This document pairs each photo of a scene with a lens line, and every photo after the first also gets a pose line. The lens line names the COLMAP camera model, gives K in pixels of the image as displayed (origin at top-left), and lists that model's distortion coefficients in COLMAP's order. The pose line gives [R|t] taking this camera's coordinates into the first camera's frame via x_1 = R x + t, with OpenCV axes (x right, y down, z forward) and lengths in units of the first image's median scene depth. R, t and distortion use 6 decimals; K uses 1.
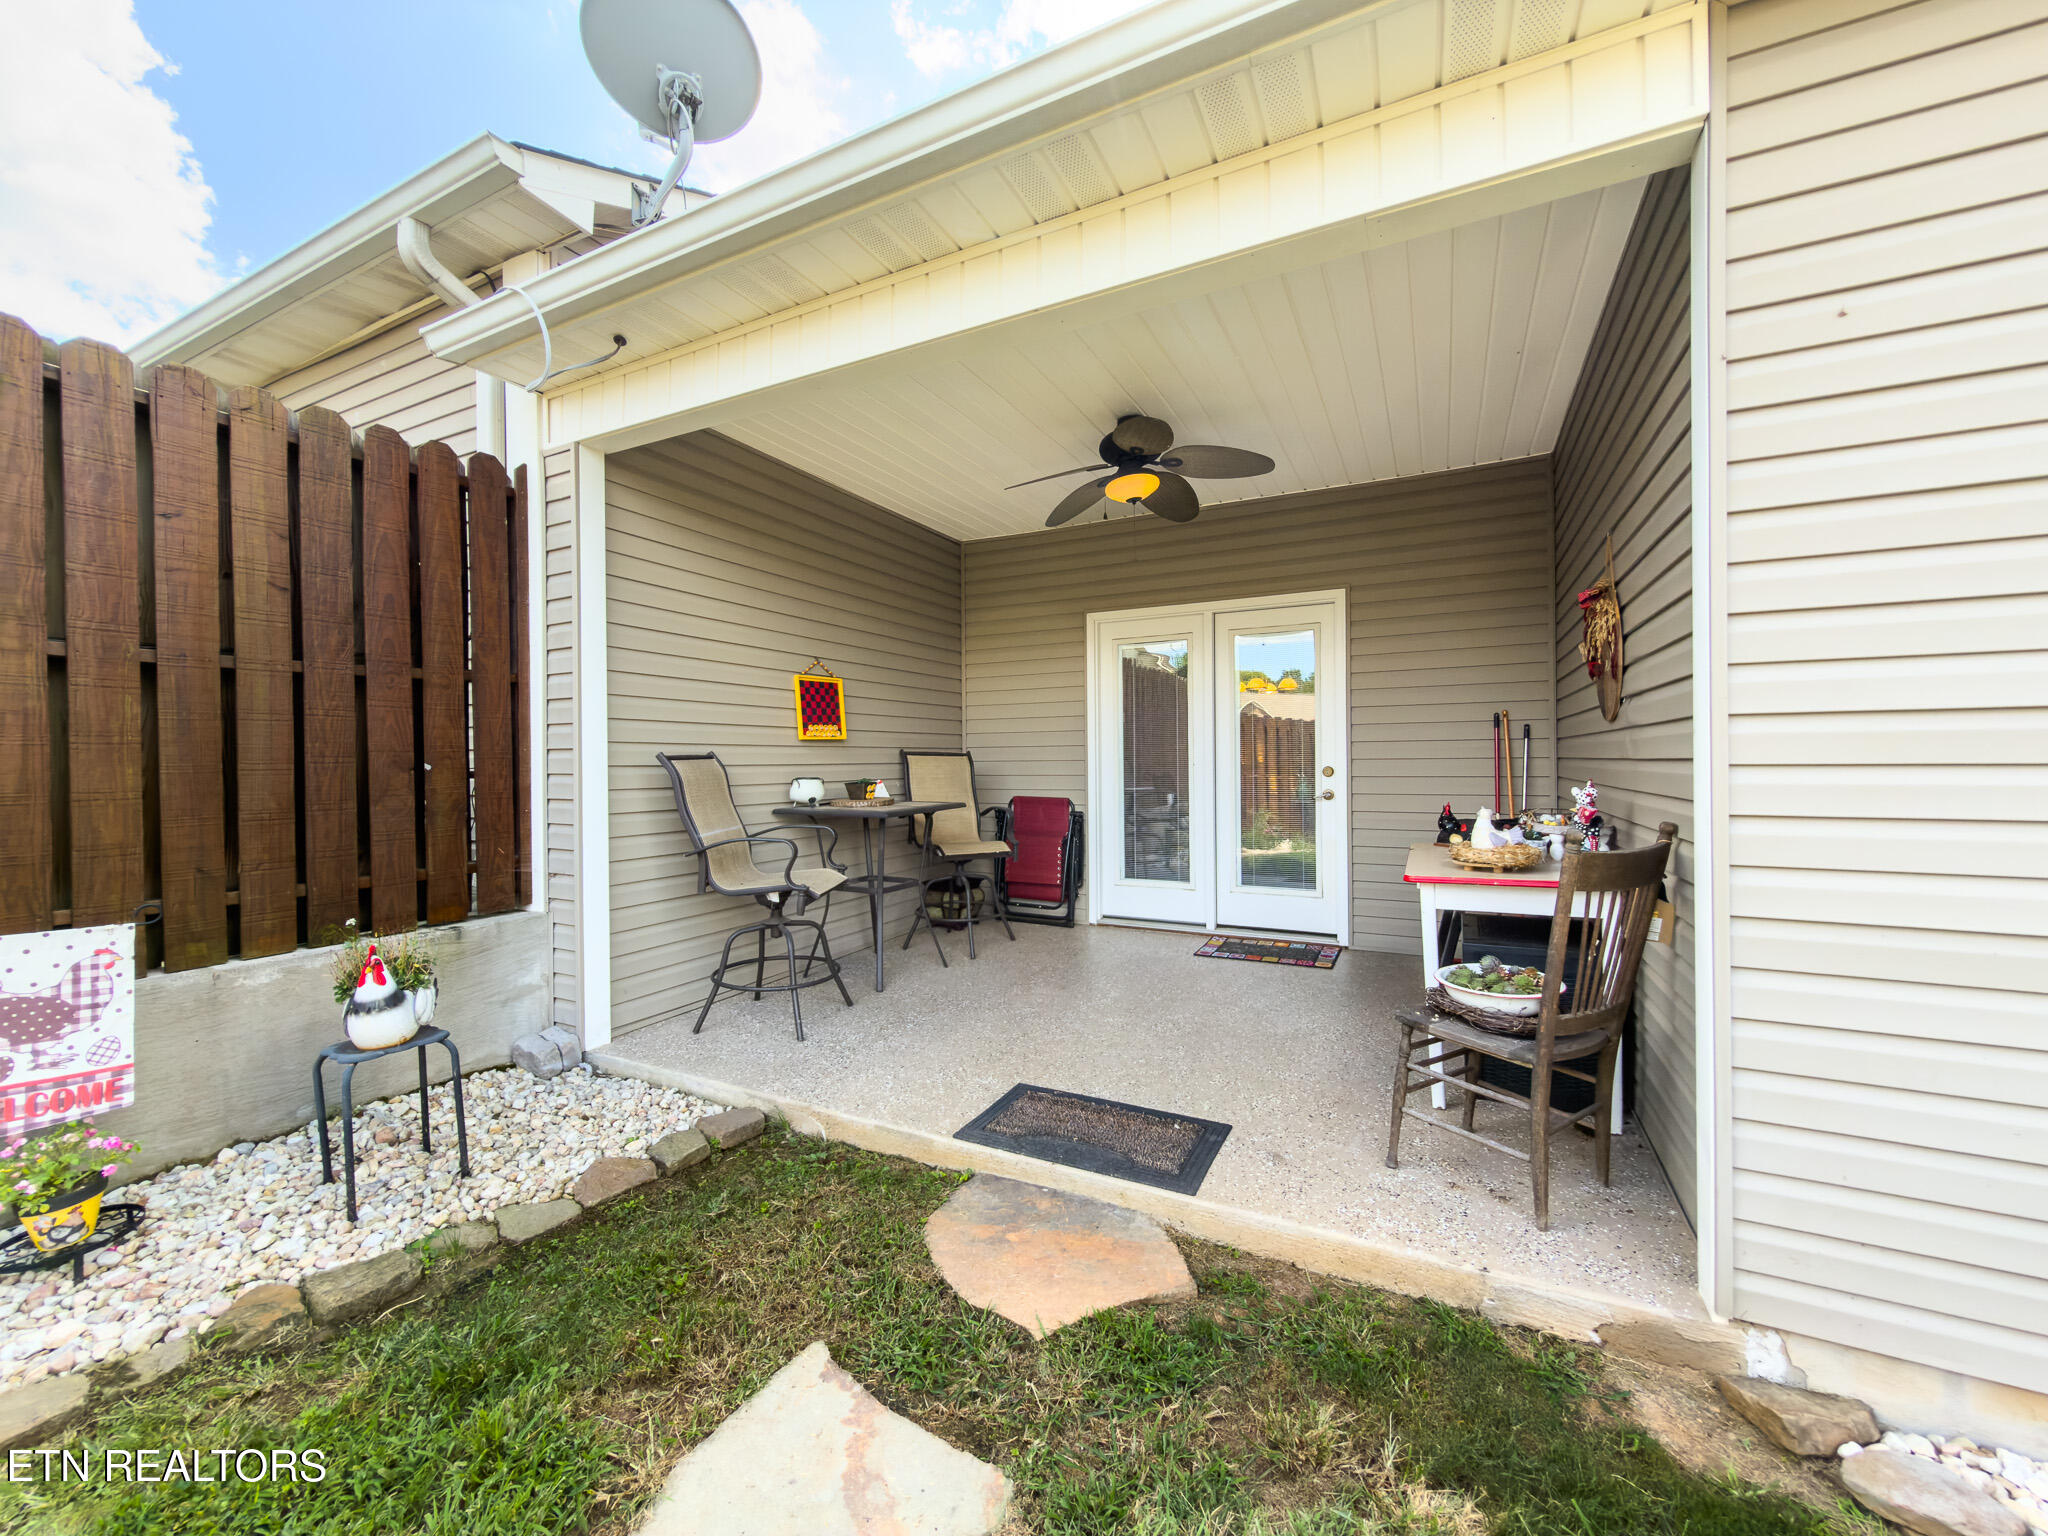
lens RADIAL K [[817.3, 0, 1024.8], [0, 817.3, 763.2], [0, 0, 1]] dist [-0.000583, 0.000284]
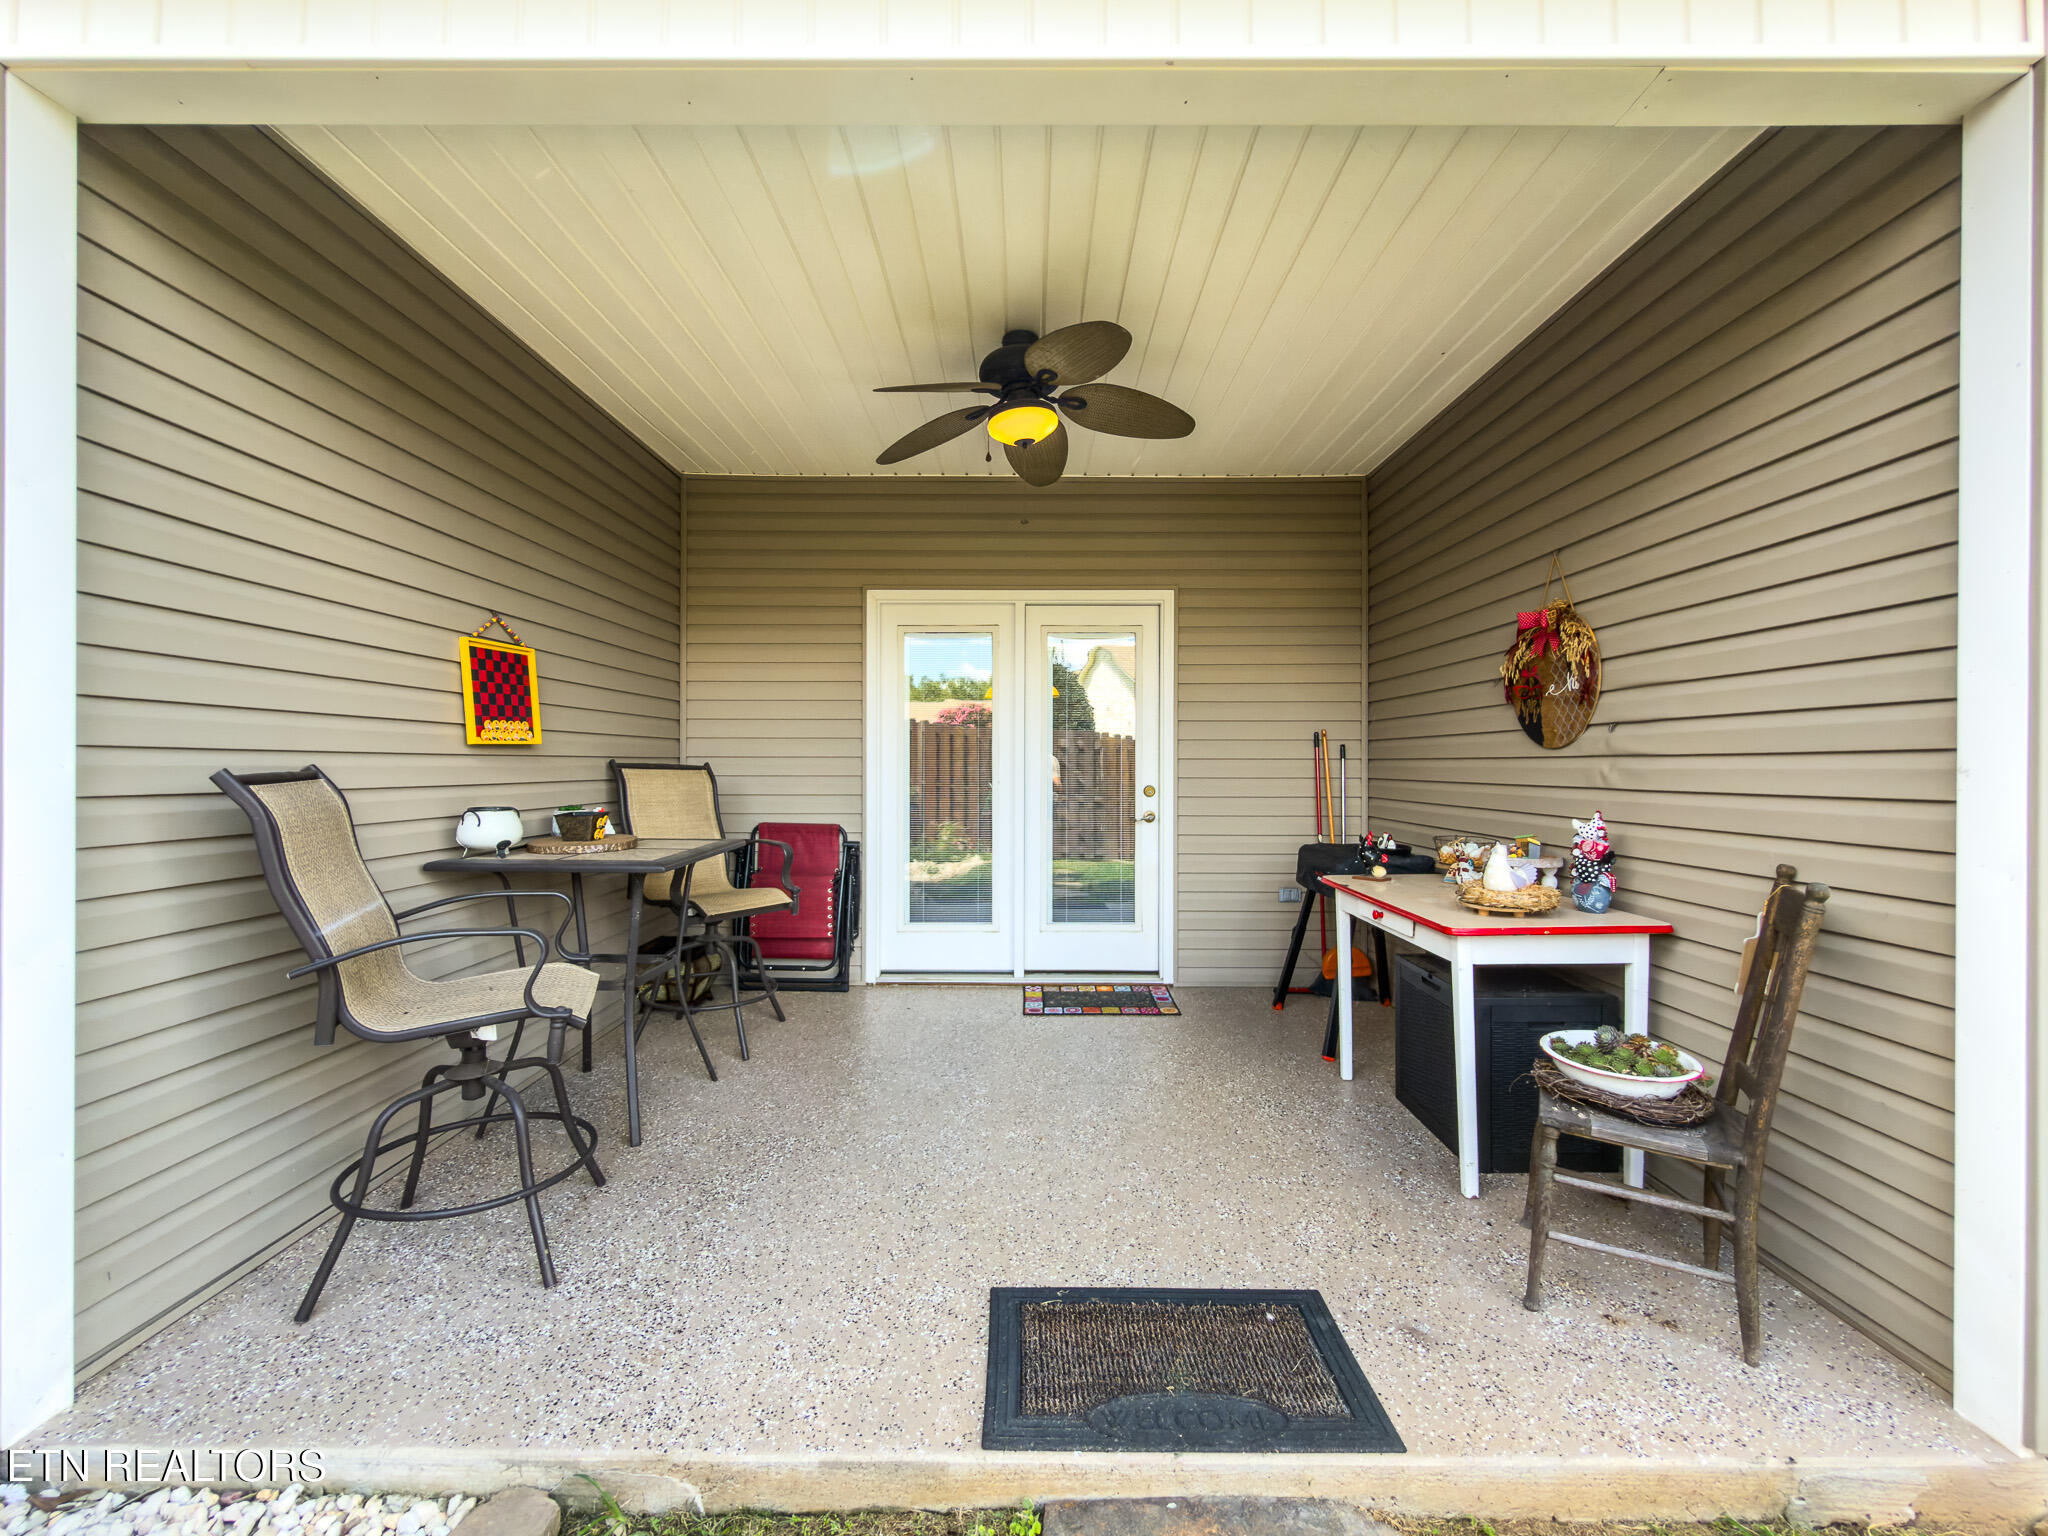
lens RADIAL K [[840.8, 0, 1025.9], [0, 840.8, 764.4], [0, 0, 1]] dist [-0.001881, 0.000423]
pose [[0.891646, 0.010230, 0.452618, -0.196094], [-0.007759, 0.999943, -0.007316, -0.012982], [-0.452667, 0.003012, 0.891674, 0.267168]]
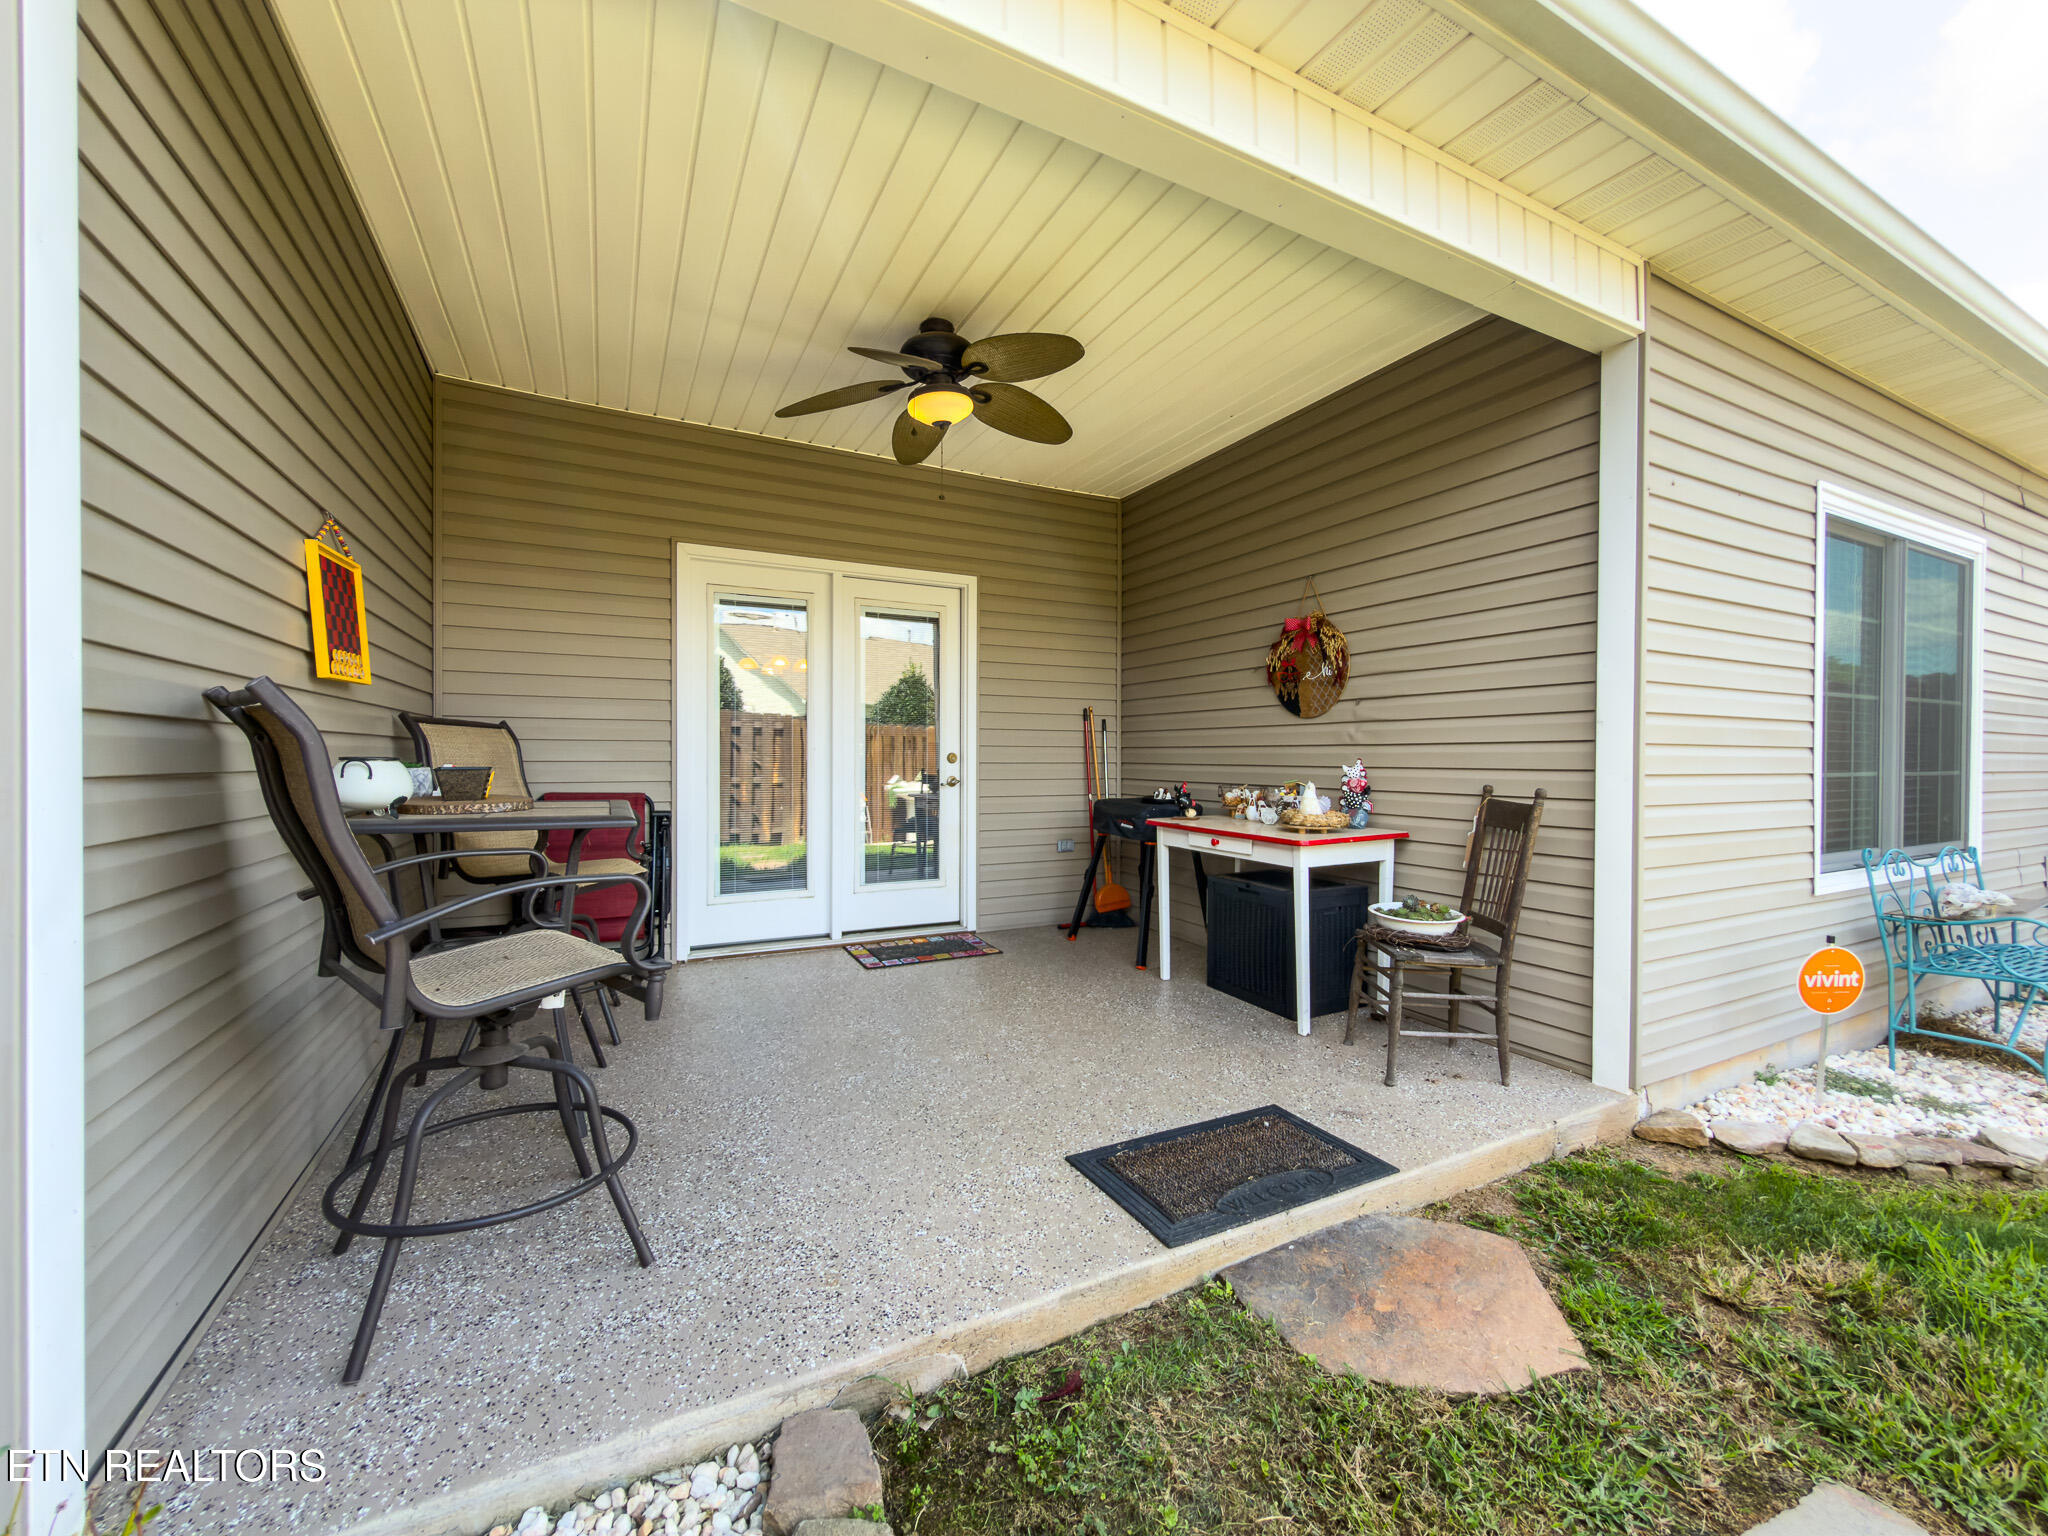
lens RADIAL K [[817.3, 0, 1024.8], [0, 817.3, 763.2], [0, 0, 1]] dist [-0.000583, 0.000284]
pose [[0.581269, 0.004027, 0.813701, -0.438868], [-0.006163, 0.999981, -0.000546, 0.018979], [-0.813688, -0.004697, 0.581283, 0.403827]]
